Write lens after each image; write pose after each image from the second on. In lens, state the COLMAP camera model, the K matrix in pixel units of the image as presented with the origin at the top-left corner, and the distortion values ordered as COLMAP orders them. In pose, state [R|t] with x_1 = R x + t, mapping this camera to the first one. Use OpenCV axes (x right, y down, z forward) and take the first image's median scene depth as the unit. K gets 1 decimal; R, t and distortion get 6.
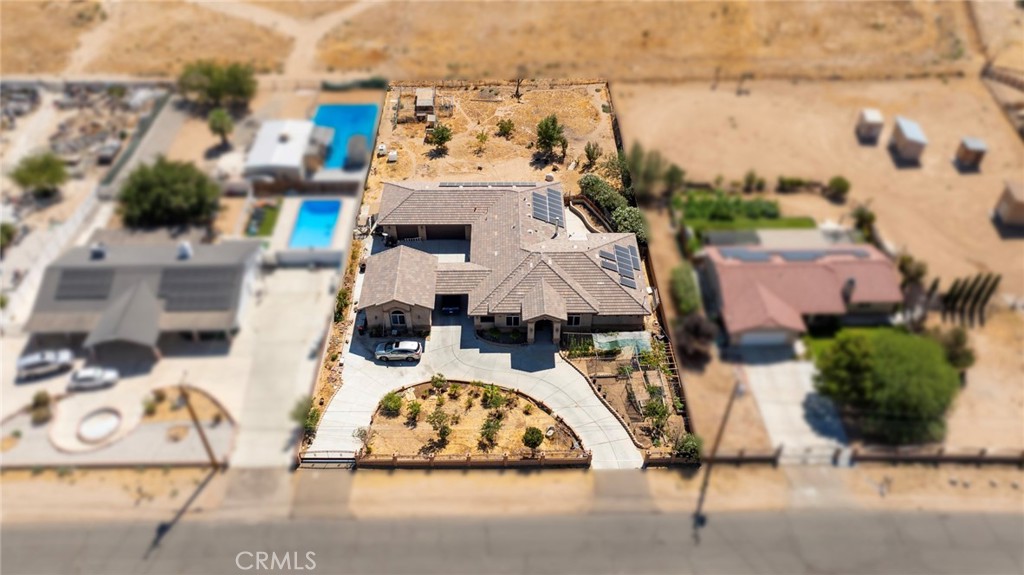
lens RADIAL K [[736.7, 0, 512.0], [0, 736.7, 287.5], [0, 0, 1]] dist [-0.011781, -0.001206]
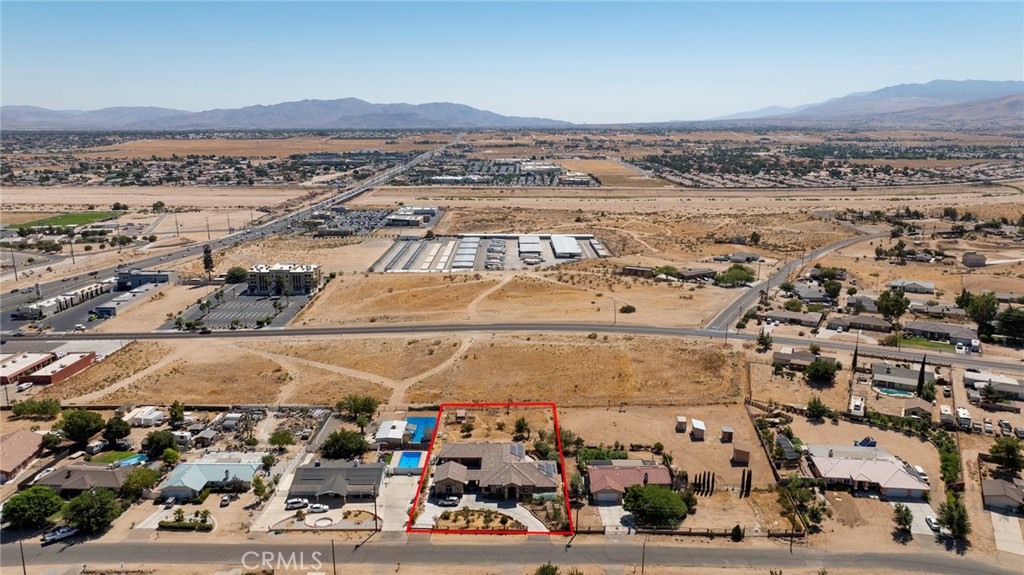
lens RADIAL K [[708.0, 0, 512.0], [0, 708.0, 287.5], [0, 0, 1]] dist [-0.009907, -0.000748]
pose [[0.999772, -0.002930, -0.021136, 0.076306], [-0.008098, 0.864330, -0.502860, 0.510341], [0.019742, 0.502917, 0.864109, -1.025189]]
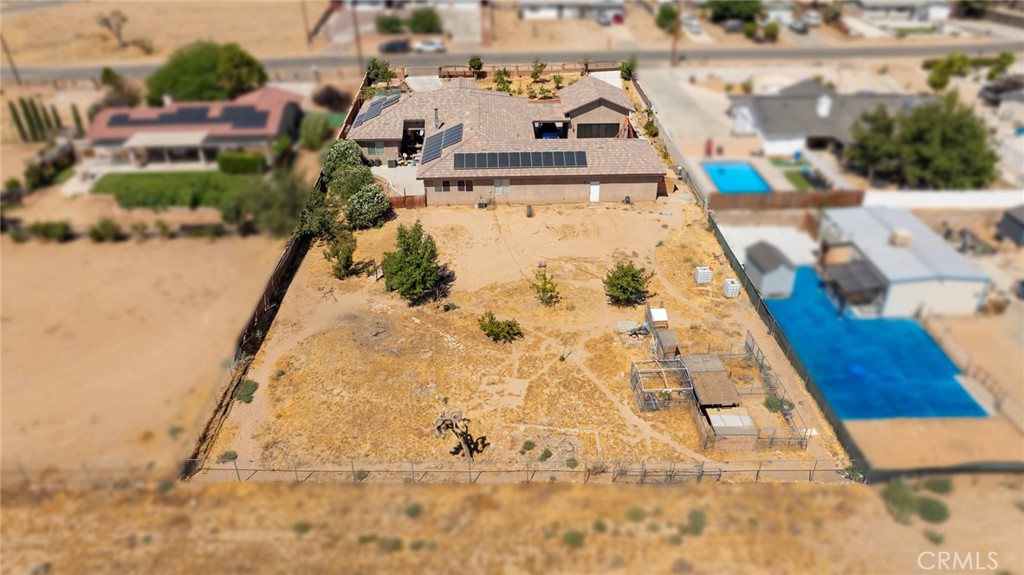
lens RADIAL K [[708.0, 0, 512.0], [0, 708.0, 287.5], [0, 0, 1]] dist [-0.009907, -0.000748]
pose [[-0.999783, 0.012976, -0.016270, -0.011437], [-0.012073, 0.275140, 0.961328, -0.774246], [0.016950, 0.961317, -0.274923, 1.305530]]
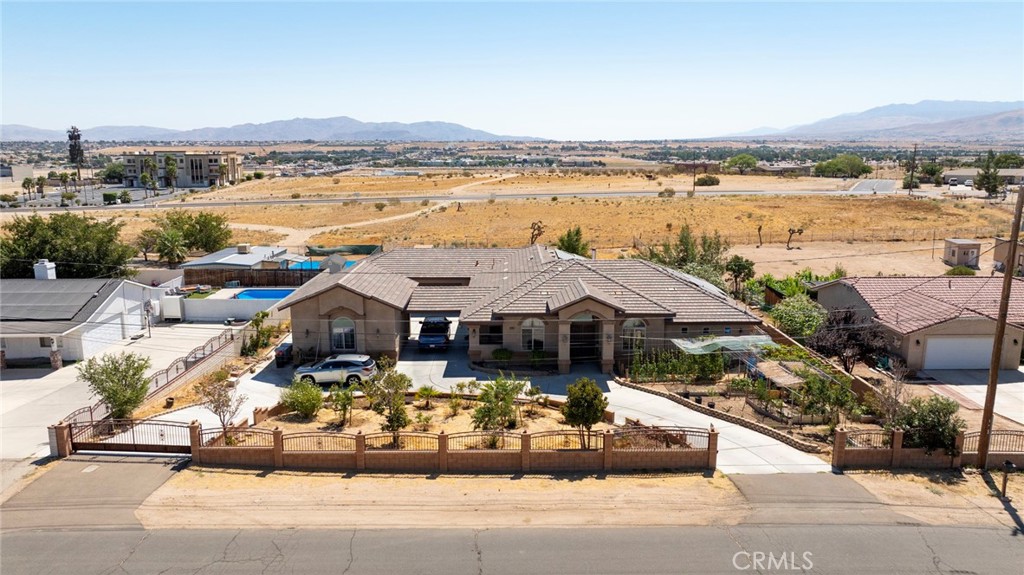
lens RADIAL K [[708.0, 0, 512.0], [0, 708.0, 287.5], [0, 0, 1]] dist [-0.009907, -0.000748]
pose [[0.999942, -0.004523, -0.009812, -0.008628], [-0.001351, 0.848650, -0.528953, 0.266011], [0.010719, 0.528935, 0.848595, 0.409300]]
